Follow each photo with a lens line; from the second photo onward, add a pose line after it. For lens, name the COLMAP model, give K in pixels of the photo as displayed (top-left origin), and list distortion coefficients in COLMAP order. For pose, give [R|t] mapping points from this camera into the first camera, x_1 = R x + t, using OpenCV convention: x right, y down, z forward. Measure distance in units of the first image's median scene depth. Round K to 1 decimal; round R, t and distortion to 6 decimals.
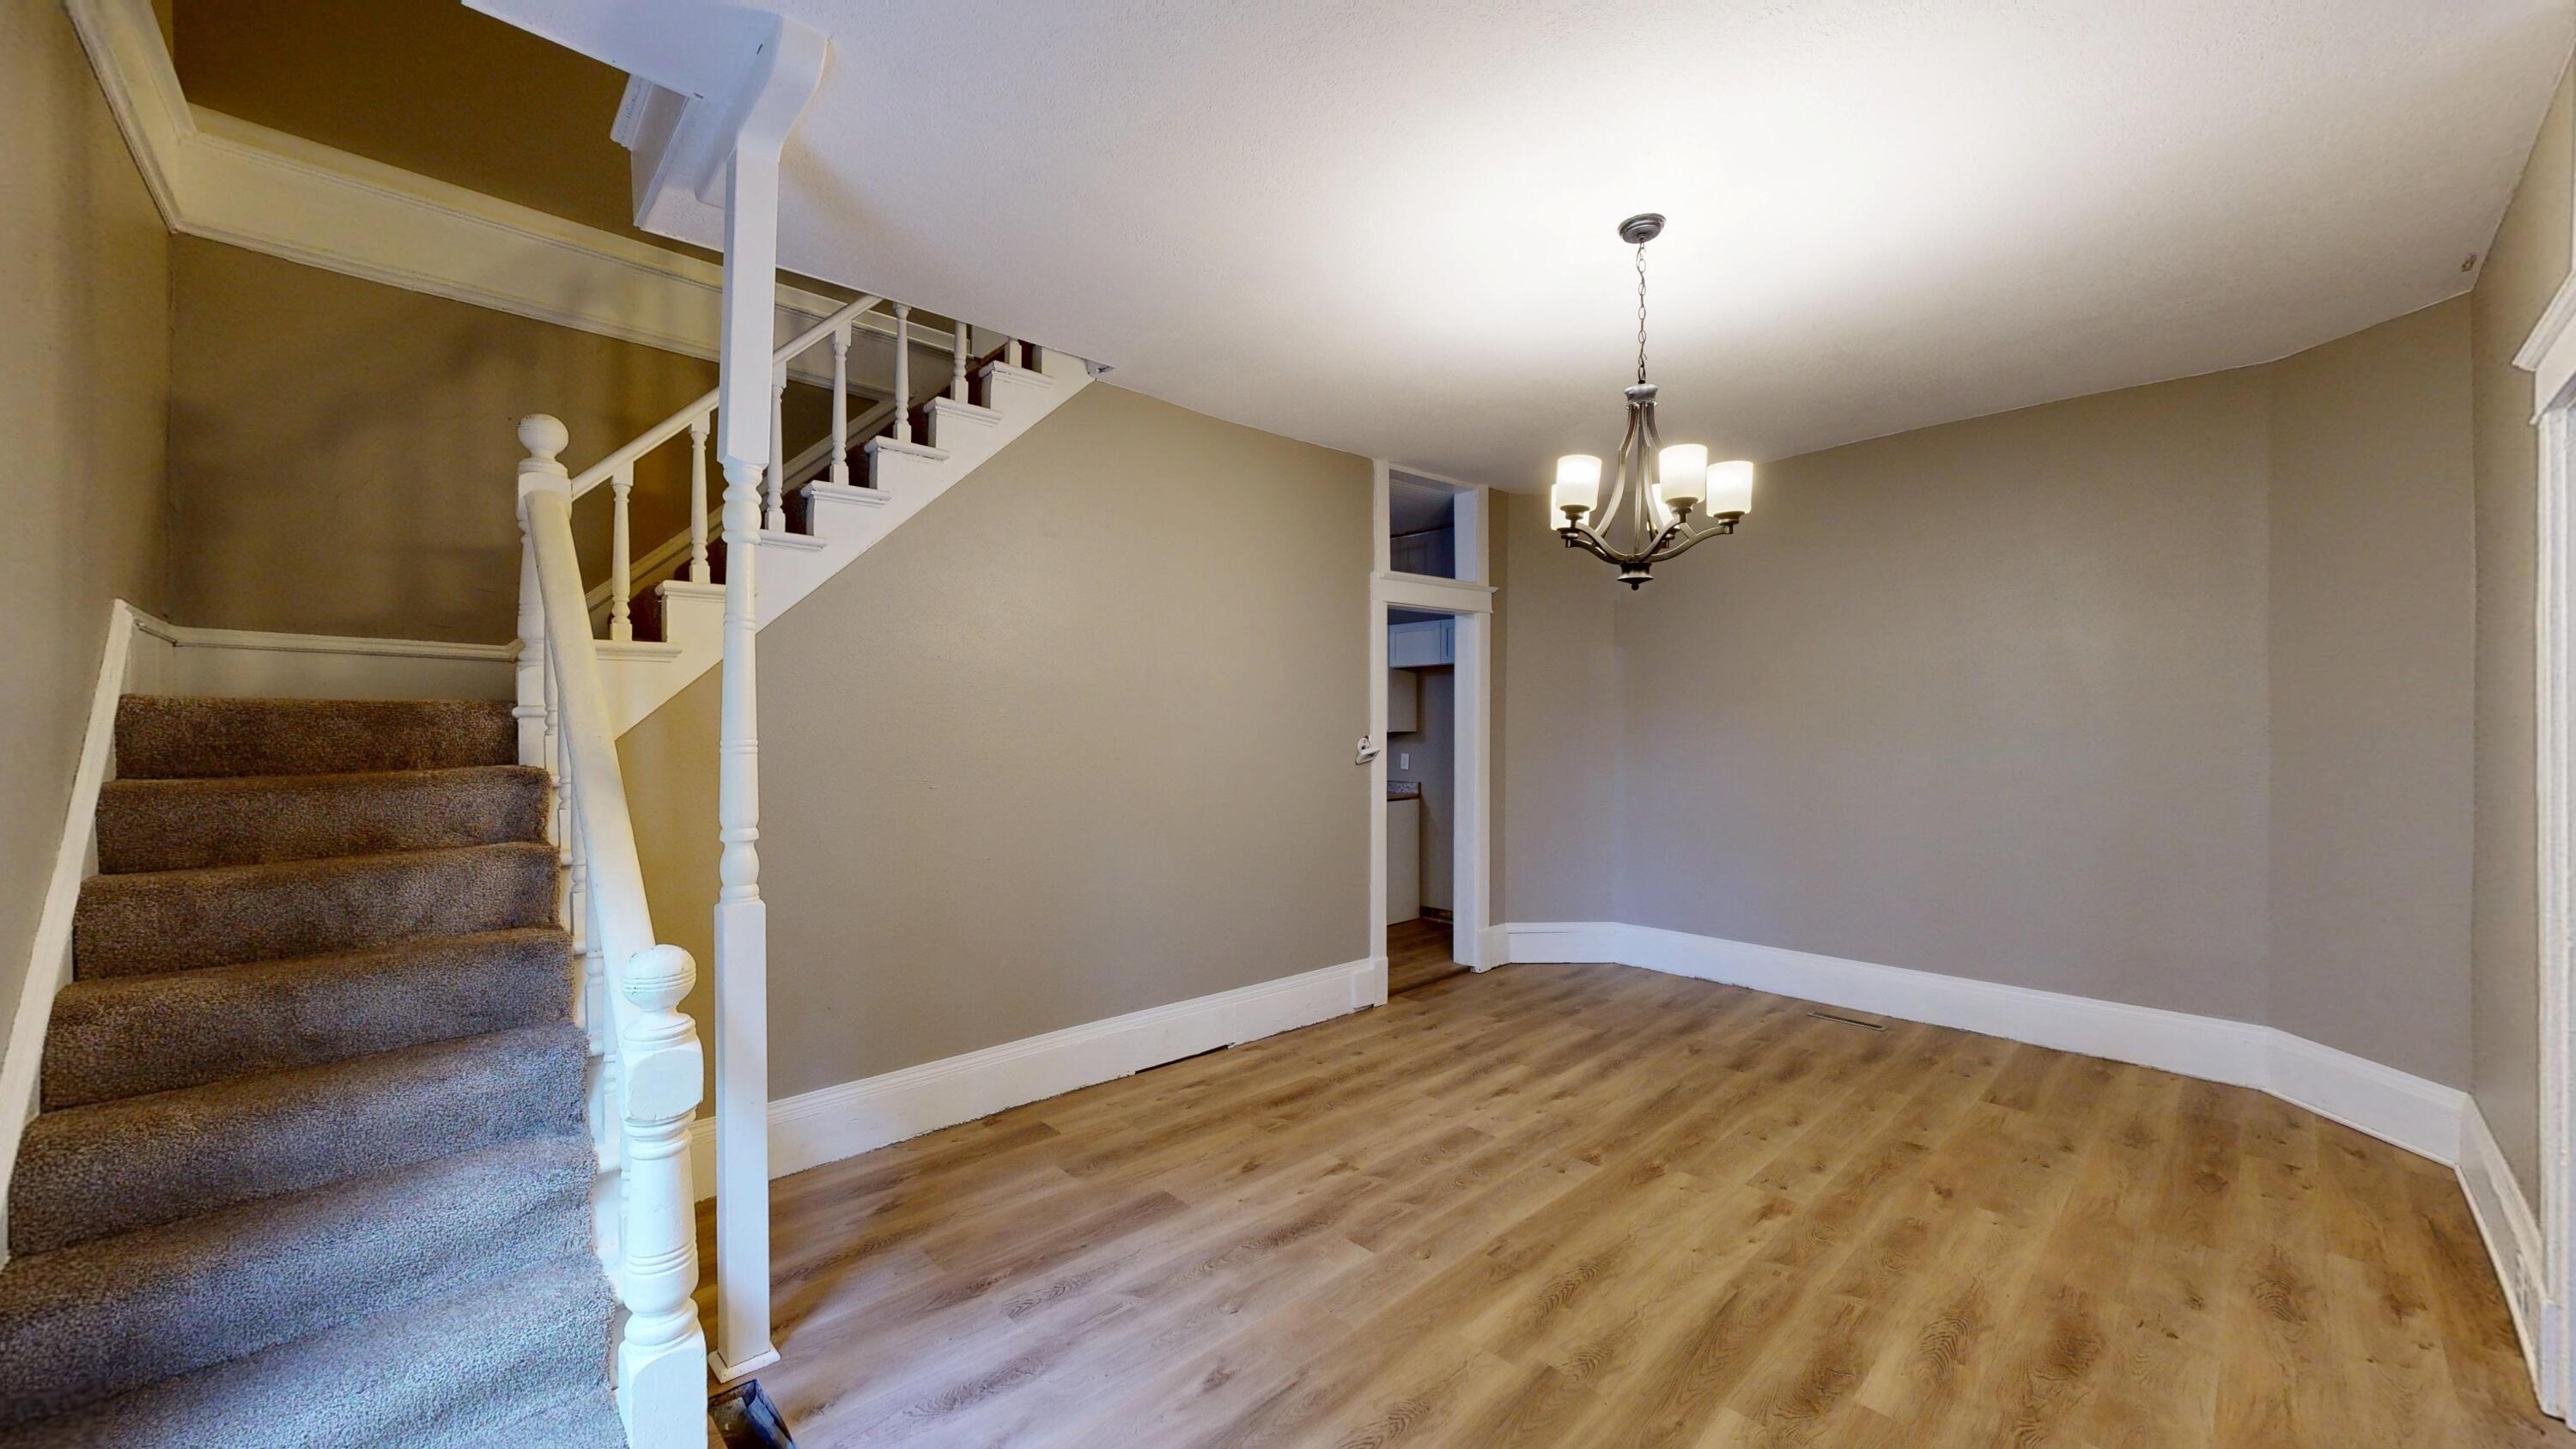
lens RADIAL K [[941.8, 0, 1288.6], [0, 941.8, 727.9], [0, 0, 1]] dist [-0.000476, -0.000067]
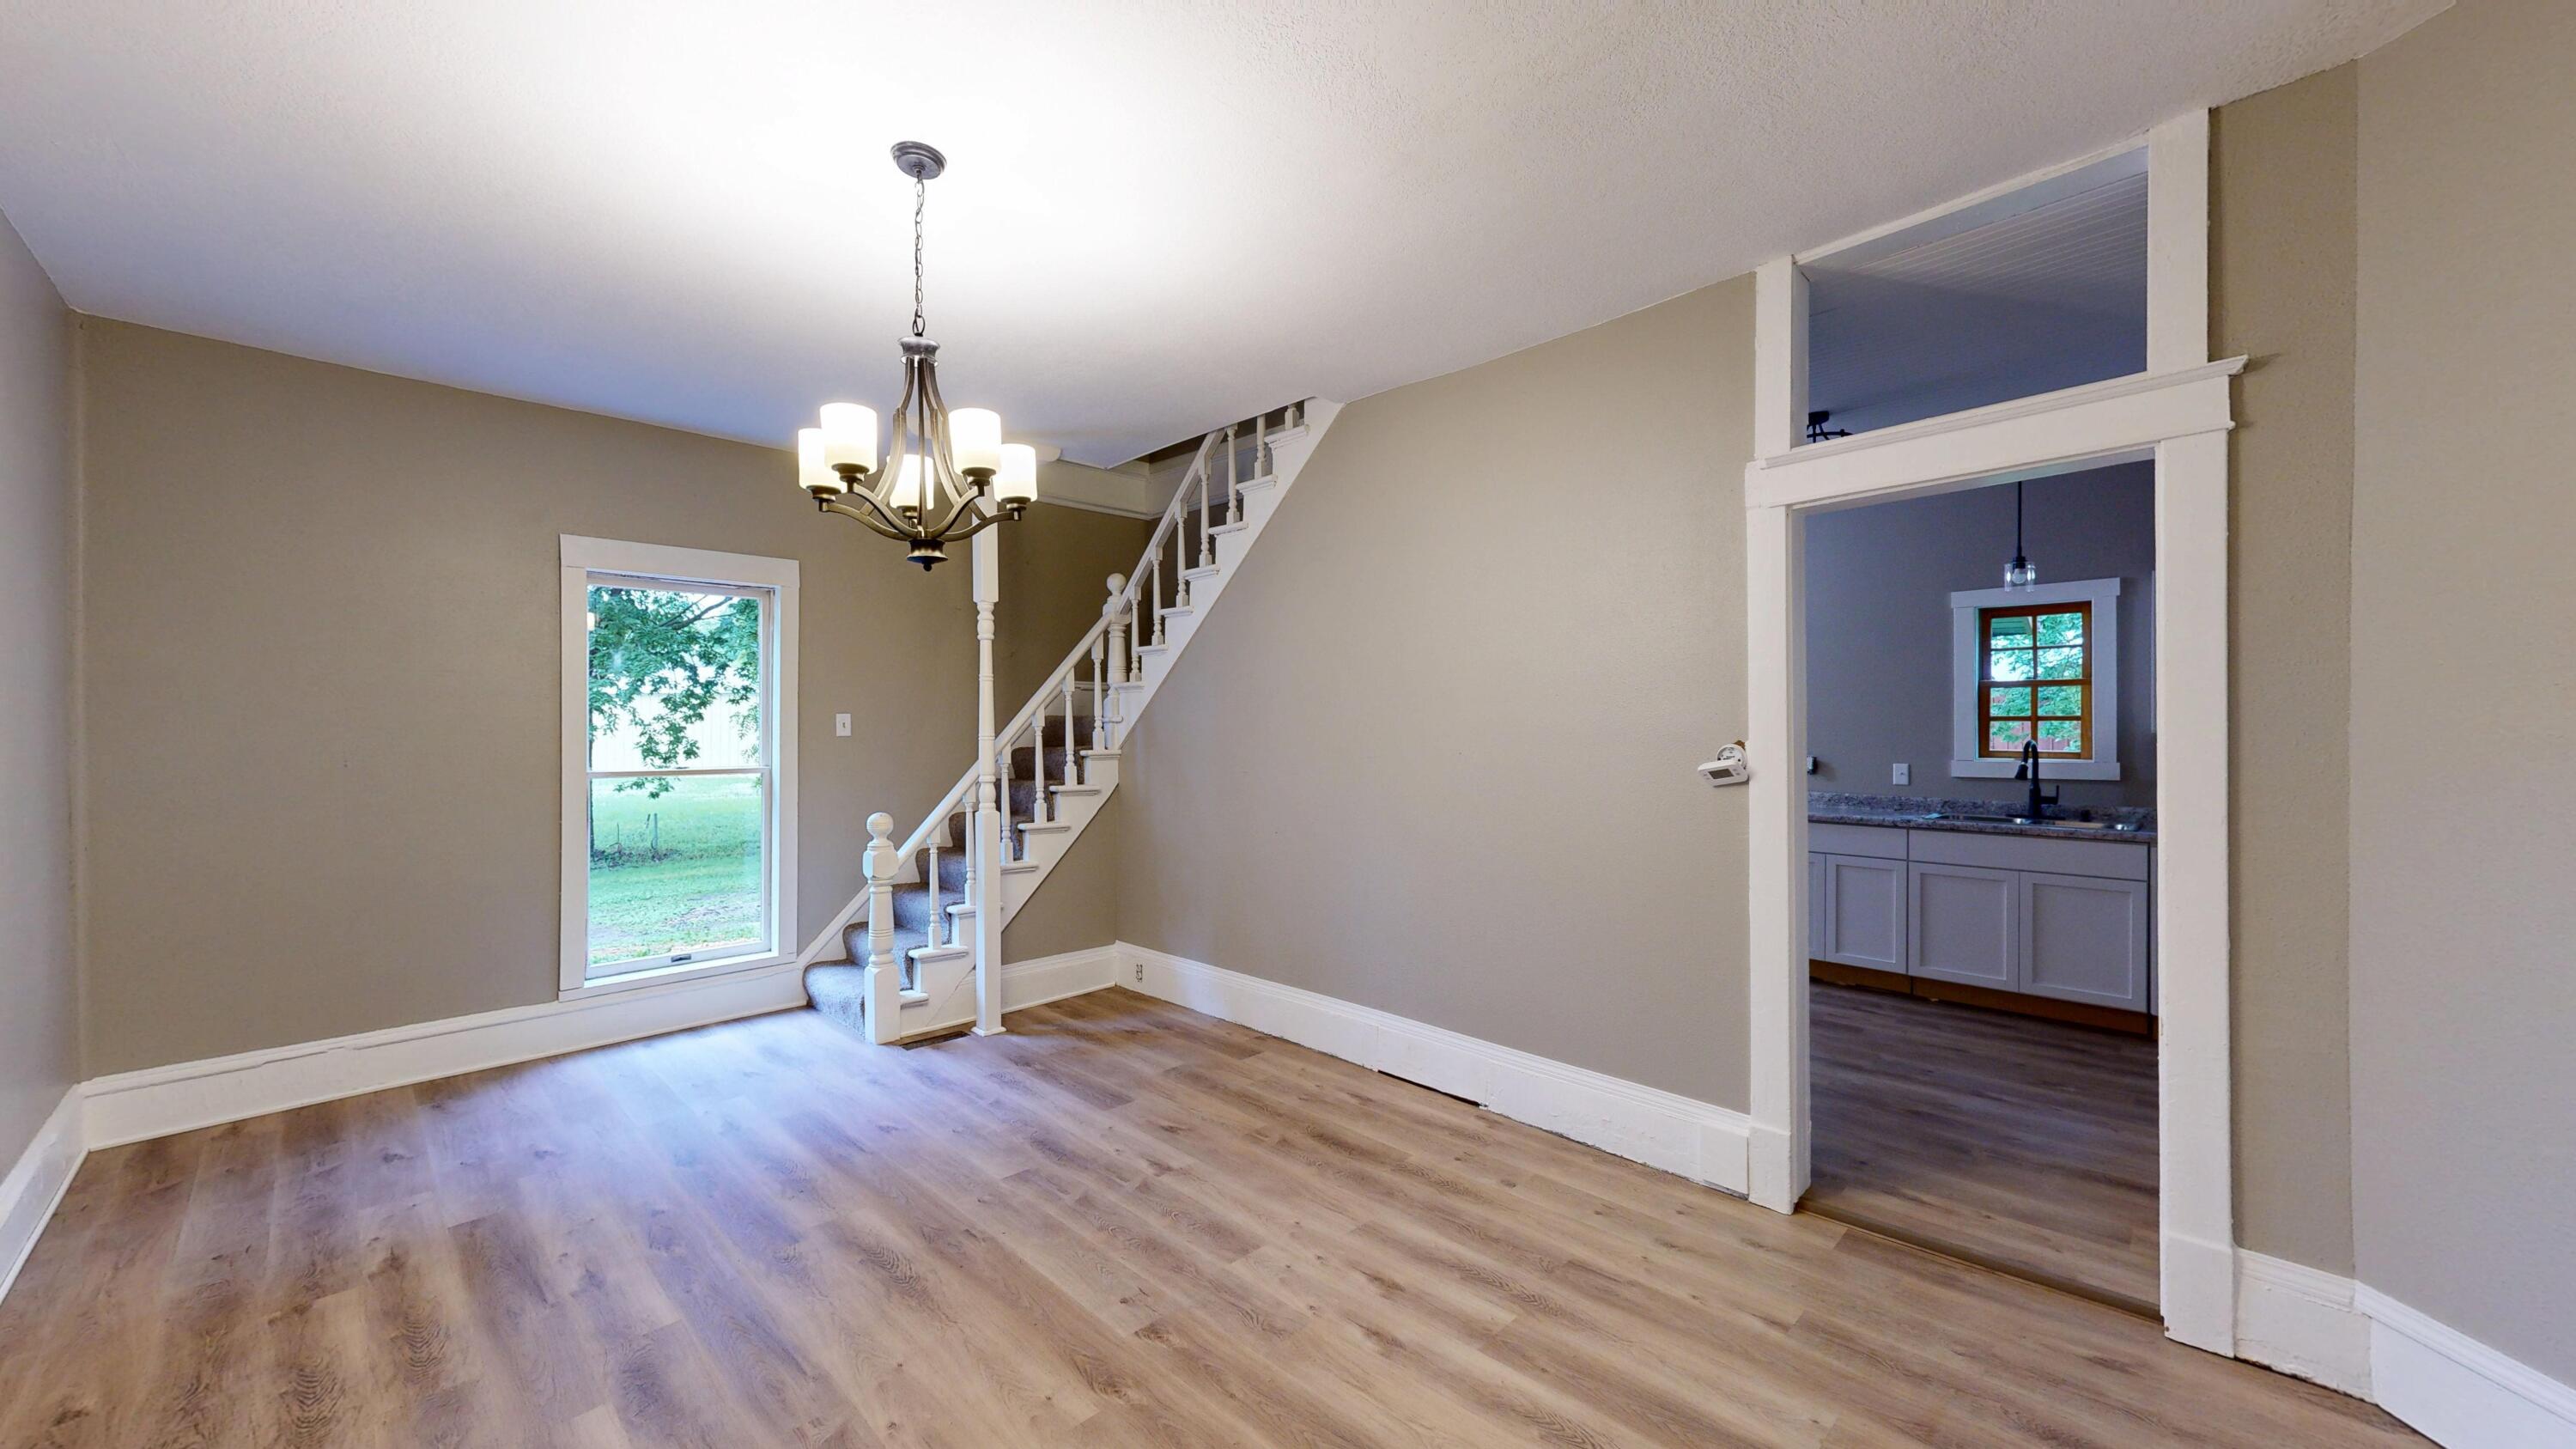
lens RADIAL K [[950.0, 0, 1293.5], [0, 950.0, 722.3], [0, 0, 1]] dist [-0.000379, -0.000028]
pose [[0.039501, -0.005234, -0.999206, 0.992135], [0.000097, 0.999986, -0.005234, 0.000997], [0.999220, 0.000110, 0.039501, 1.021318]]
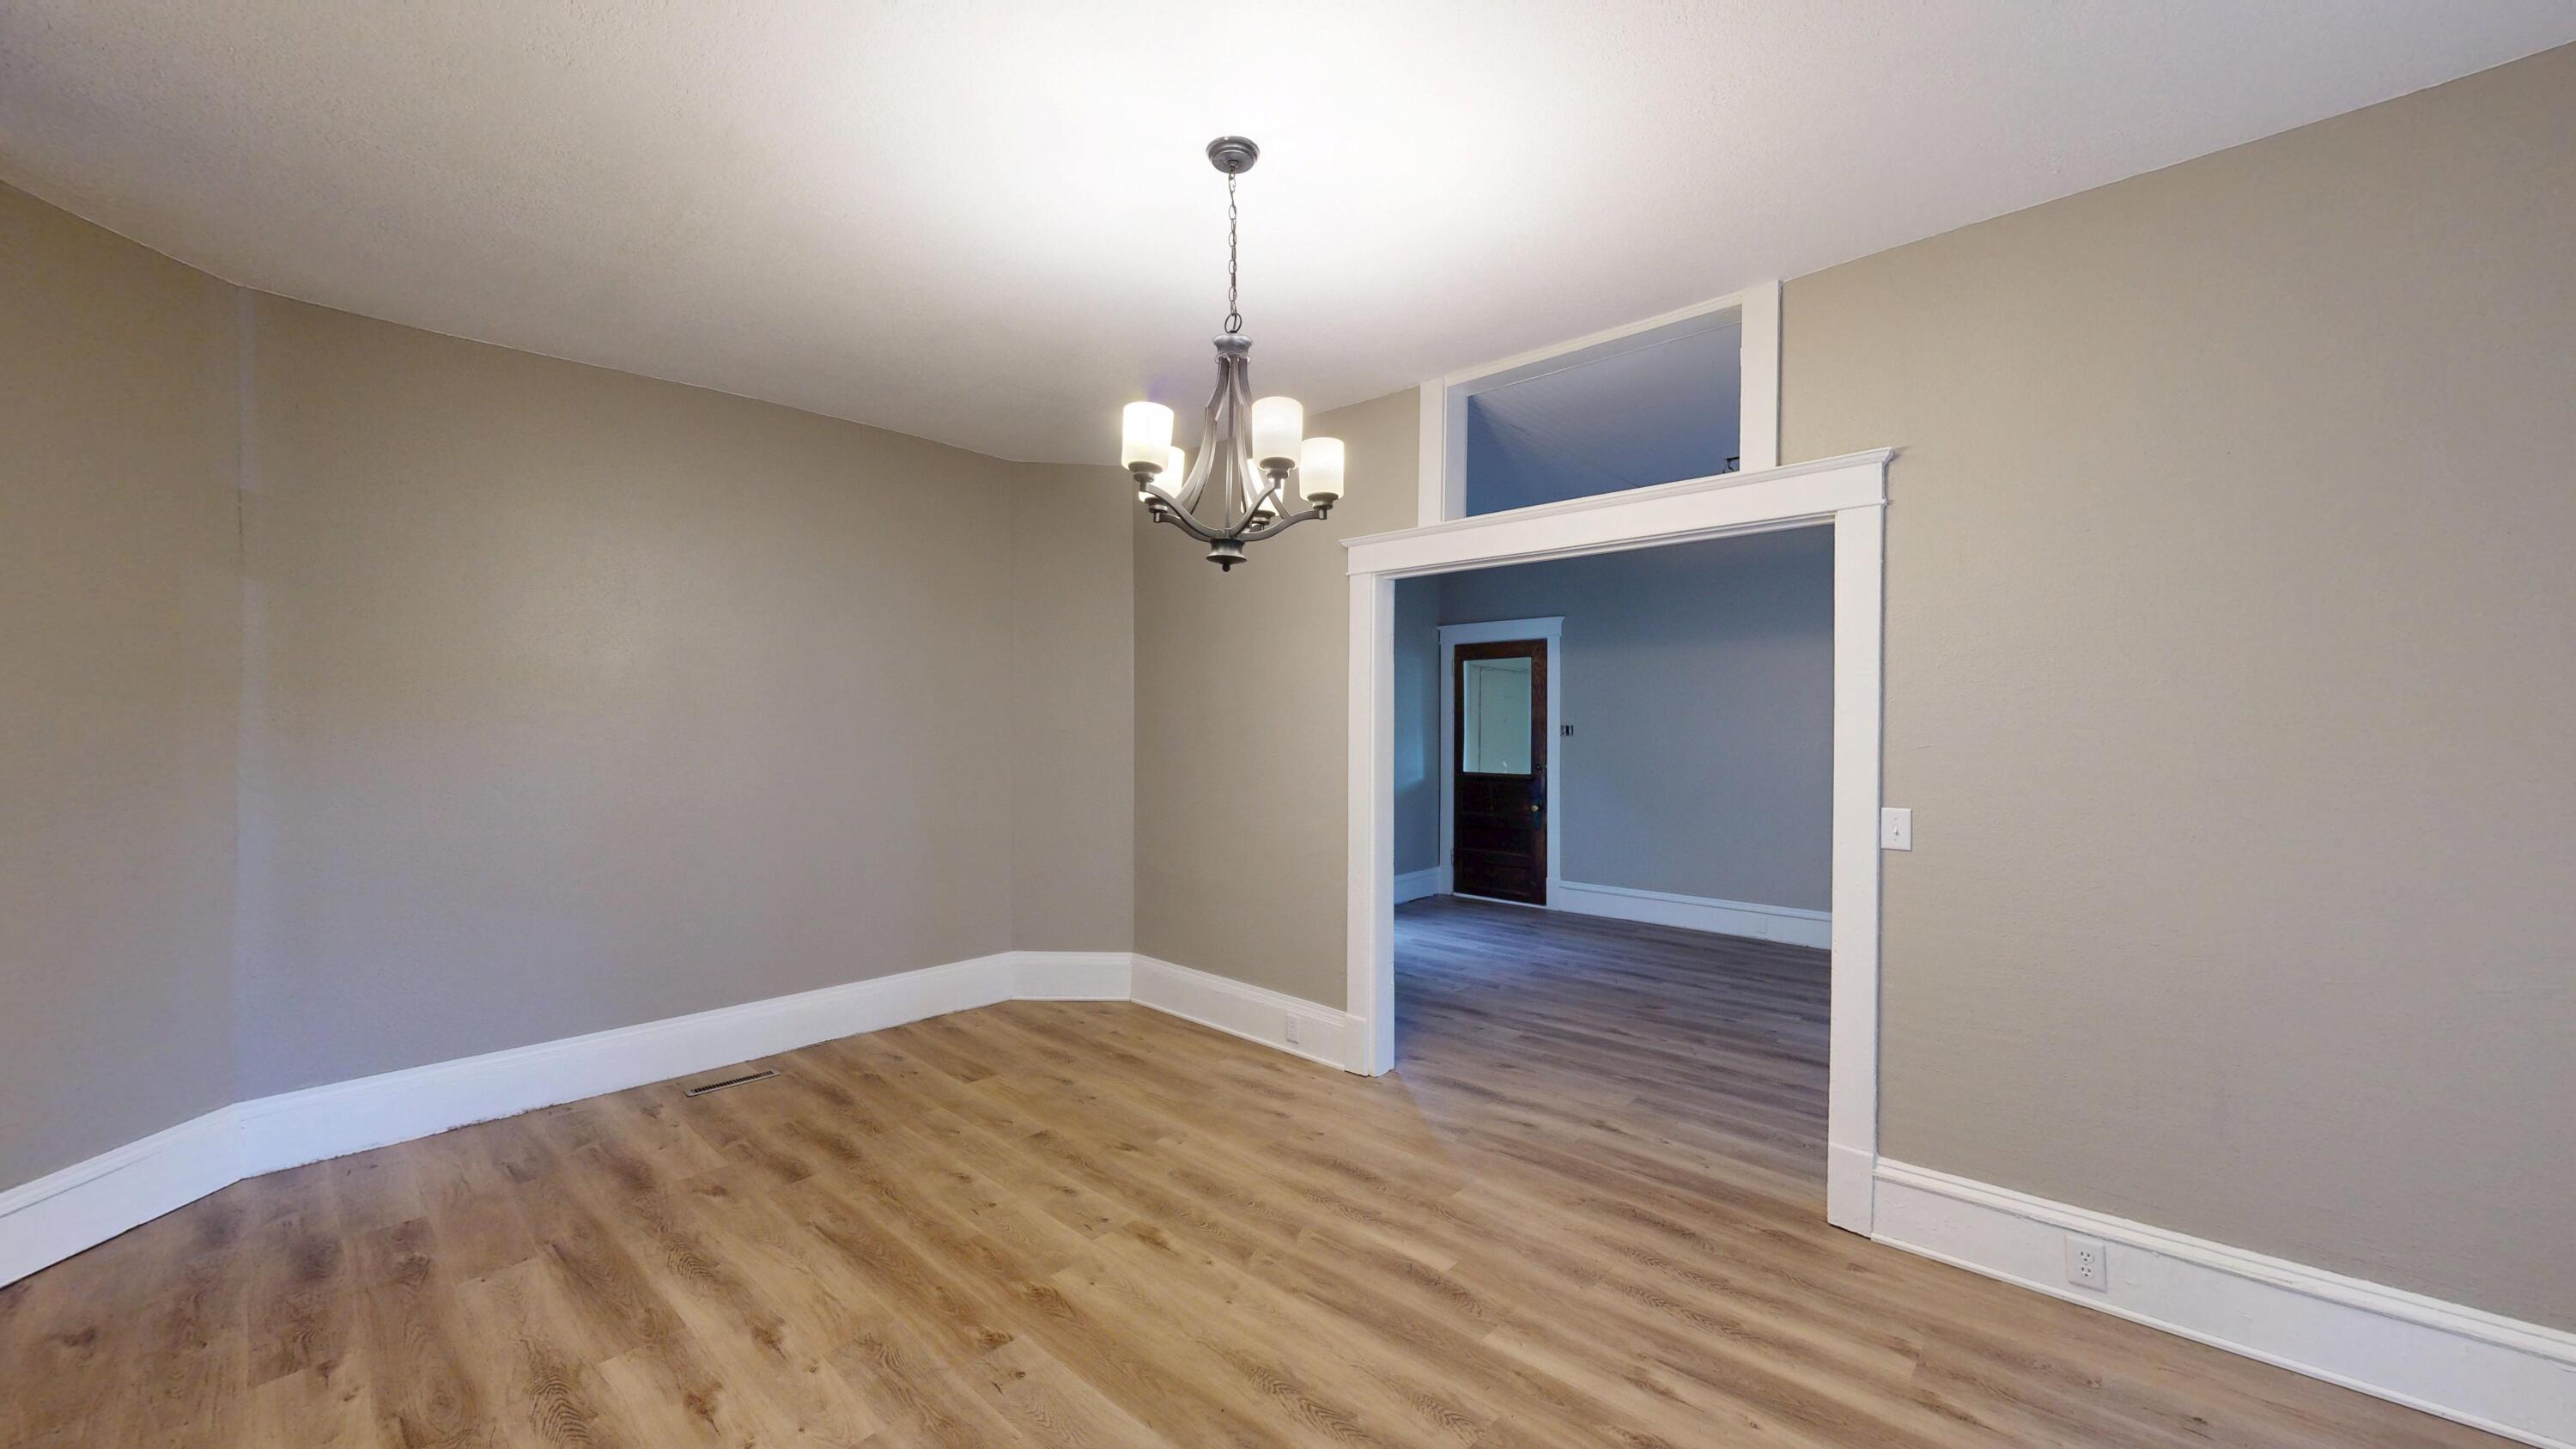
lens RADIAL K [[941.8, 0, 1288.6], [0, 941.8, 727.9], [0, 0, 1]] dist [-0.000476, -0.000067]
pose [[-0.072884, 0.000651, 0.997340, -0.380611], [0.001735, 0.999998, -0.000526, -0.002545], [-0.997339, 0.001692, -0.072885, 0.786482]]
